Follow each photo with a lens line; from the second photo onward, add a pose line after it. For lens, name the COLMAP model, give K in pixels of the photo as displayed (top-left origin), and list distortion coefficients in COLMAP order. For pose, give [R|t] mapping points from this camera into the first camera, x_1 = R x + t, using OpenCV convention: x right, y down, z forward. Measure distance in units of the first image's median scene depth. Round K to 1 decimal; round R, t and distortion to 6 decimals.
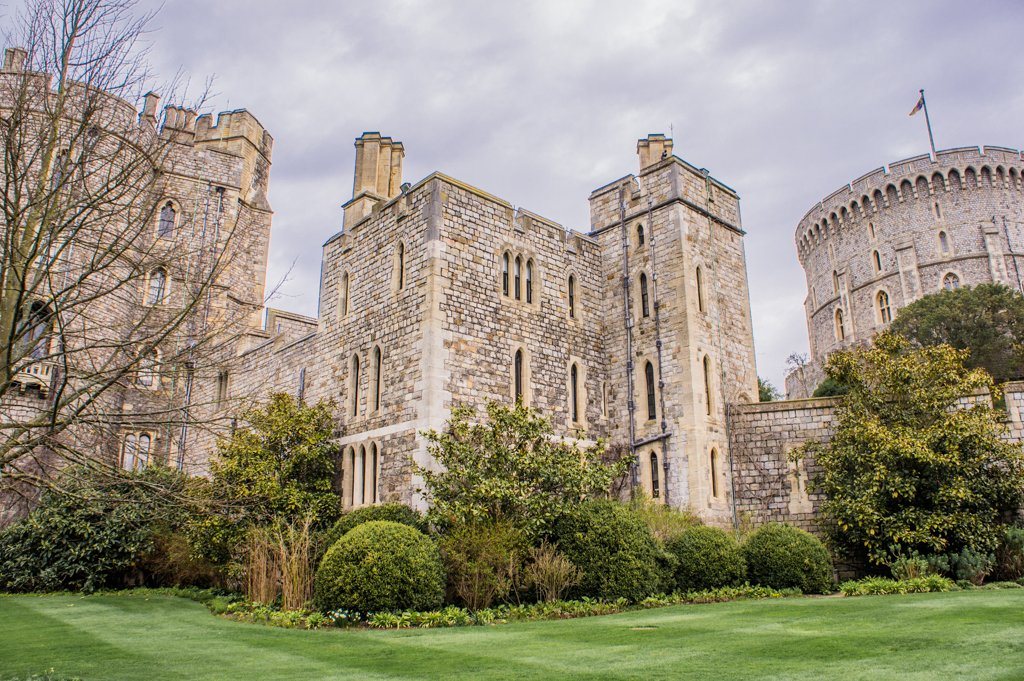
lens RADIAL K [[804.2, 0, 512.0], [0, 804.2, 340.5], [0, 0, 1]] dist [-0.176873, 0.127574]
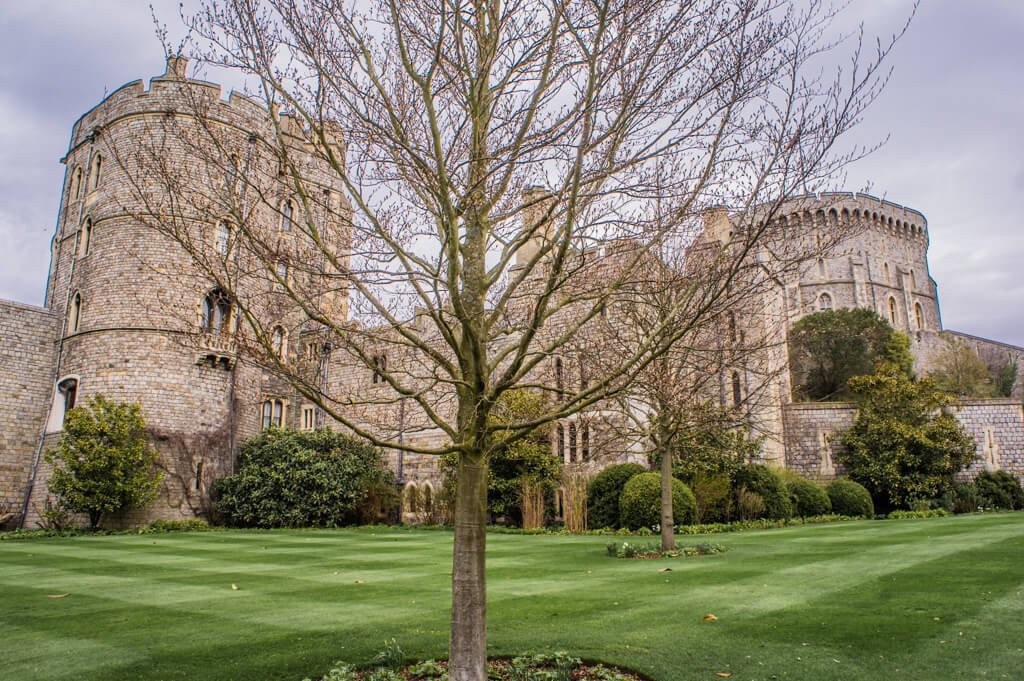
lens RADIAL K [[804.2, 0, 512.0], [0, 804.2, 340.5], [0, 0, 1]] dist [-0.176873, 0.127574]
pose [[0.972248, 0.062338, 0.225496, -0.571866], [-0.071850, 0.996828, 0.034214, -0.053399], [-0.222648, -0.049467, 0.973643, -0.350229]]
